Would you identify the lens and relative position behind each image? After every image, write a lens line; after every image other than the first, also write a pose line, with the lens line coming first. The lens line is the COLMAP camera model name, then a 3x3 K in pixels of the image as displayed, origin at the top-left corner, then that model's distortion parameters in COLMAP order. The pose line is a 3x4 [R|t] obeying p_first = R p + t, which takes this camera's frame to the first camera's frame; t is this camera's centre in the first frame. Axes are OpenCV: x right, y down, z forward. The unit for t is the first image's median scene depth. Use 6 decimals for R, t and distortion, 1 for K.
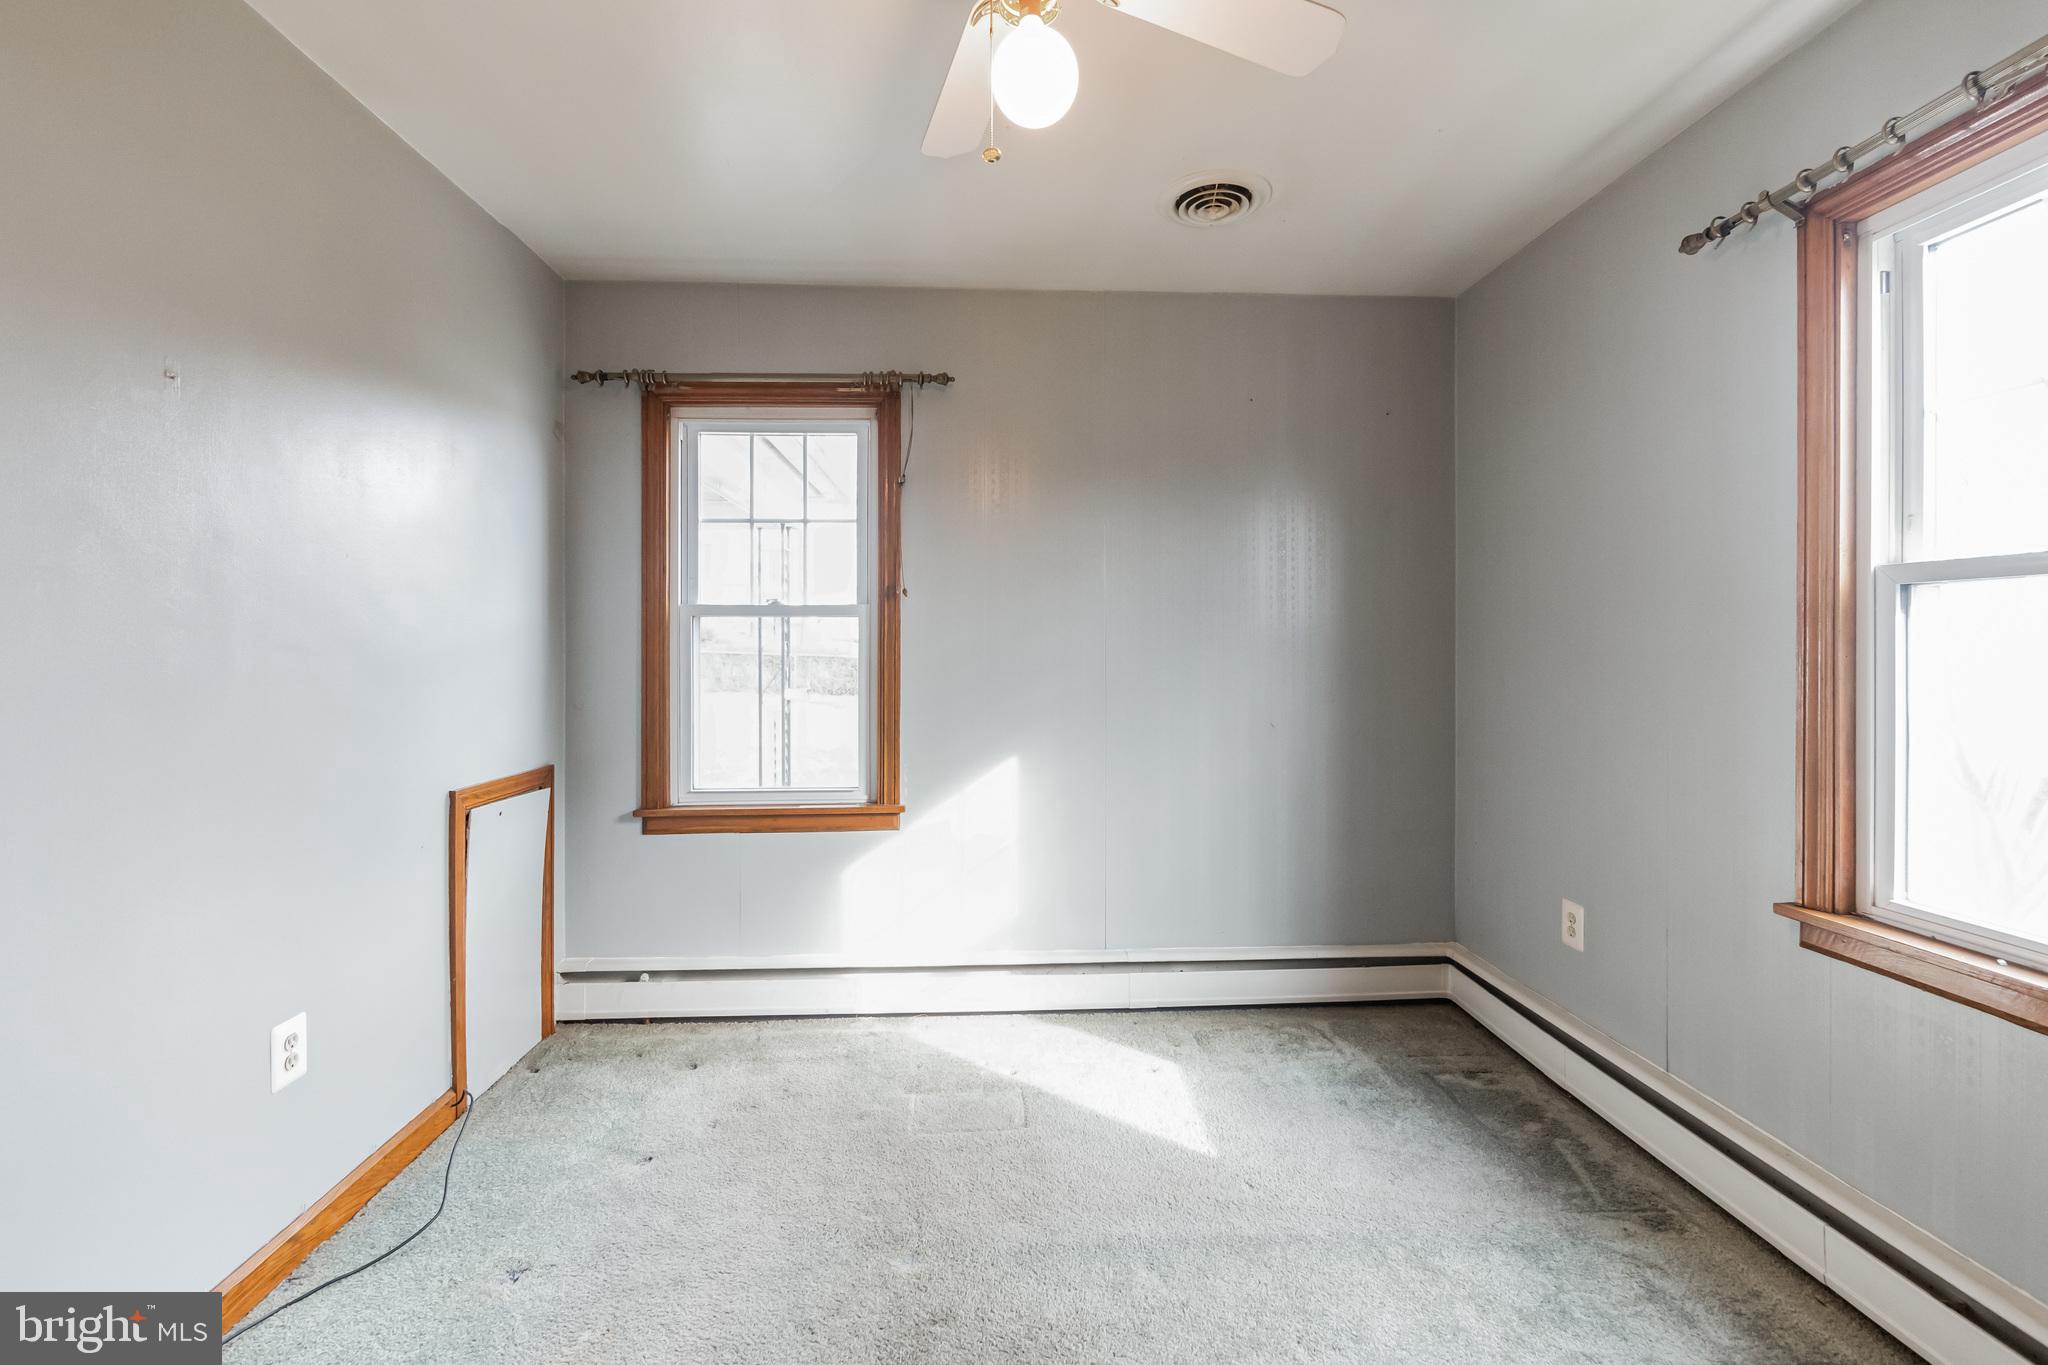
lens RADIAL K [[880.1, 0, 1022.1], [0, 880.1, 649.0], [0, 0, 1]] dist [-0.007715, 0.000404]
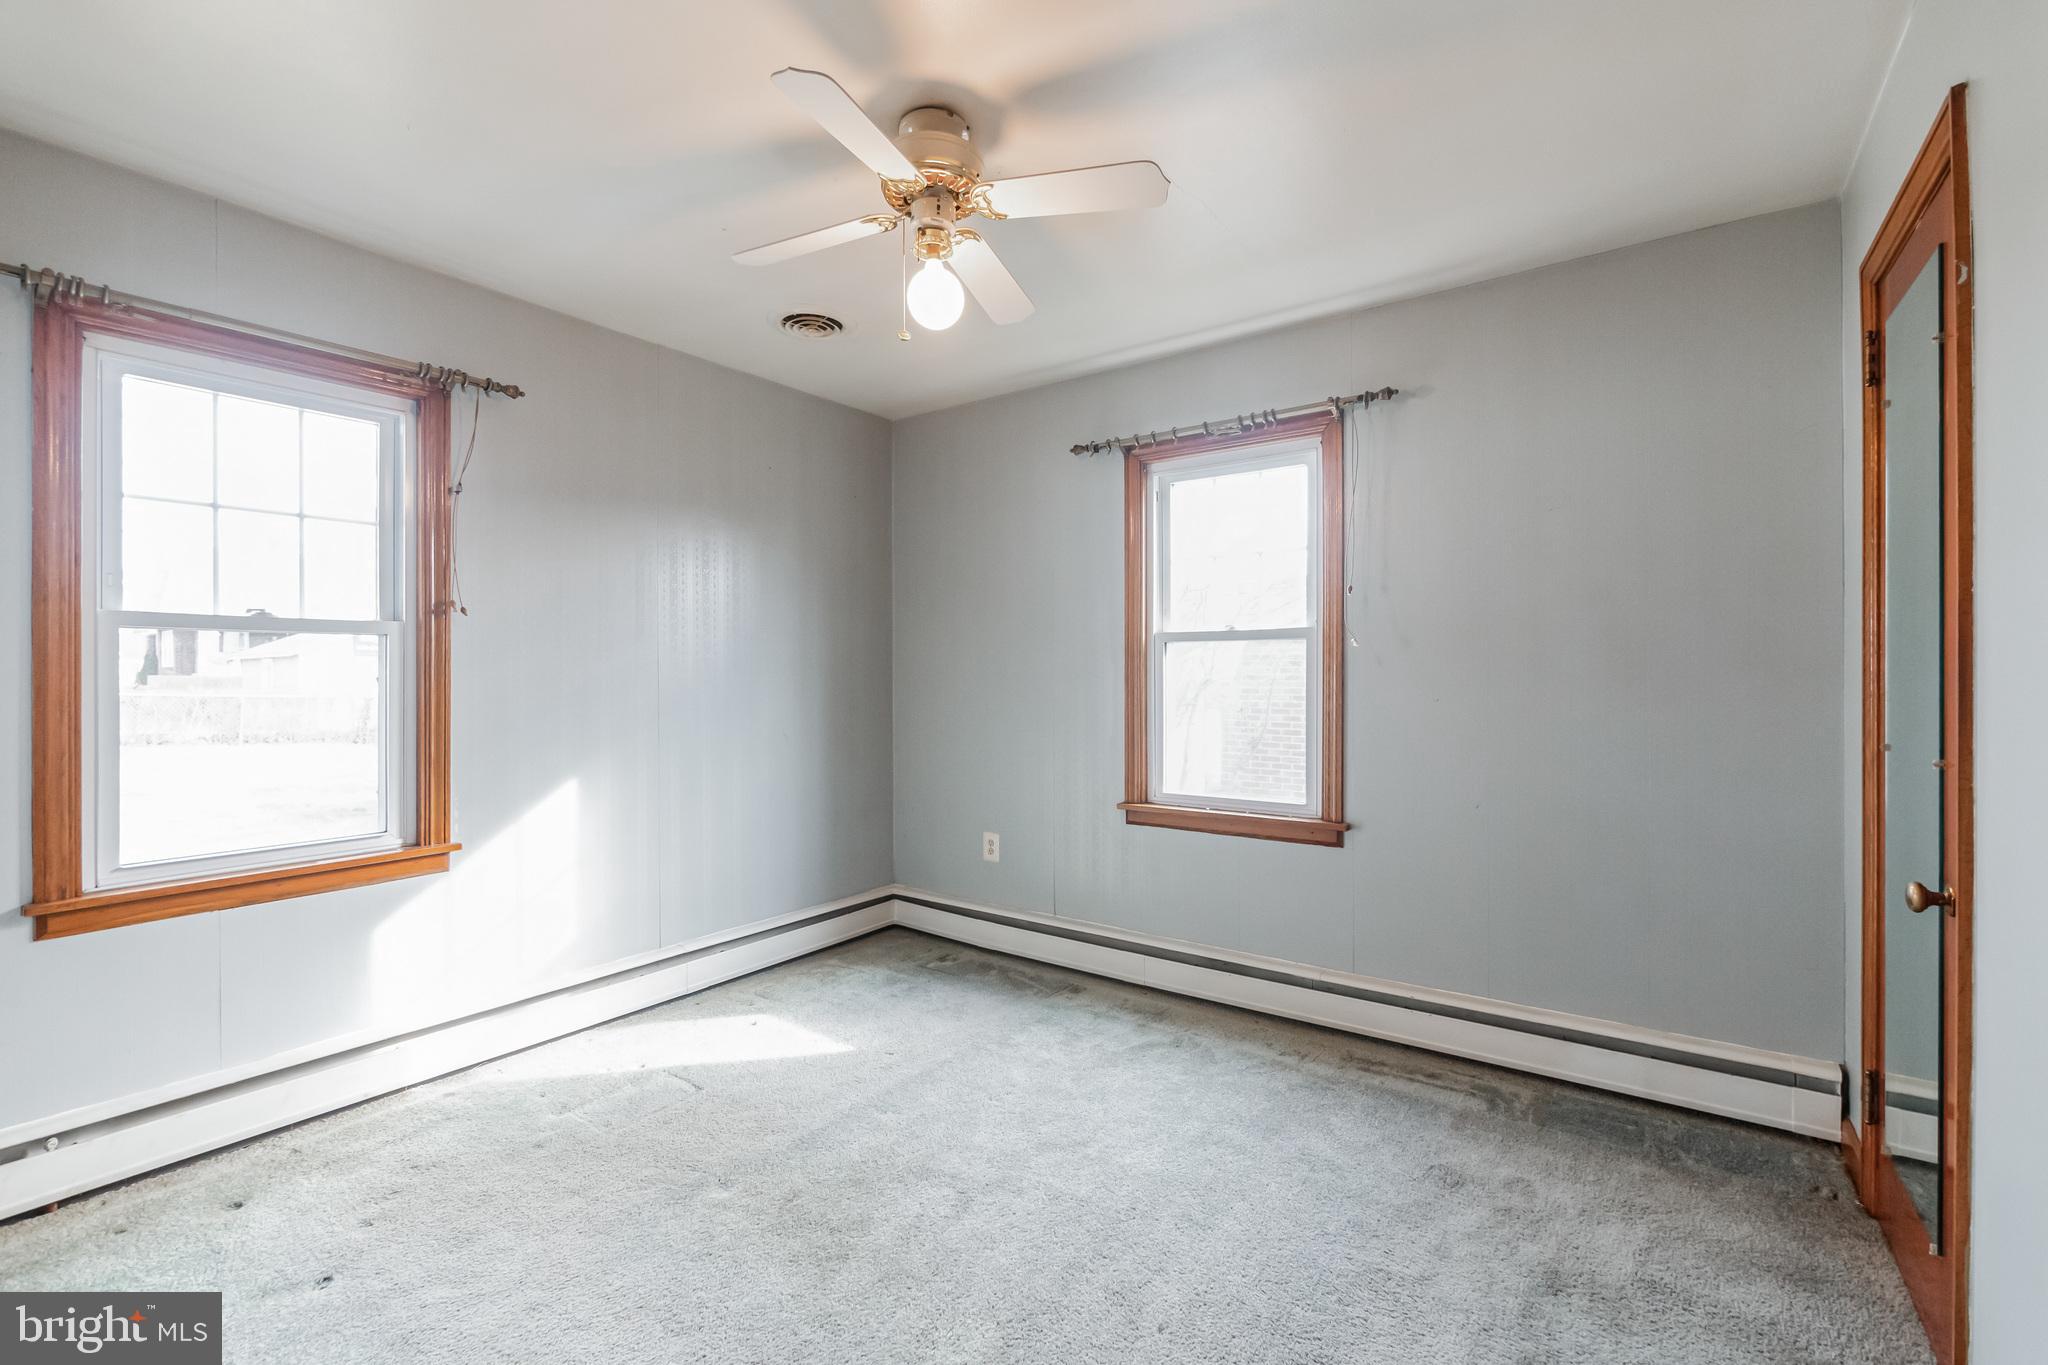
lens RADIAL K [[873.2, 0, 1030.3], [0, 873.2, 670.2], [0, 0, 1]] dist [-0.006630, 0.000758]
pose [[0.620643, 0.004838, 0.784078, -0.509987], [0.000682, 0.999977, -0.006710, 0.004836], [-0.784093, 0.004700, 0.620626, -0.034551]]
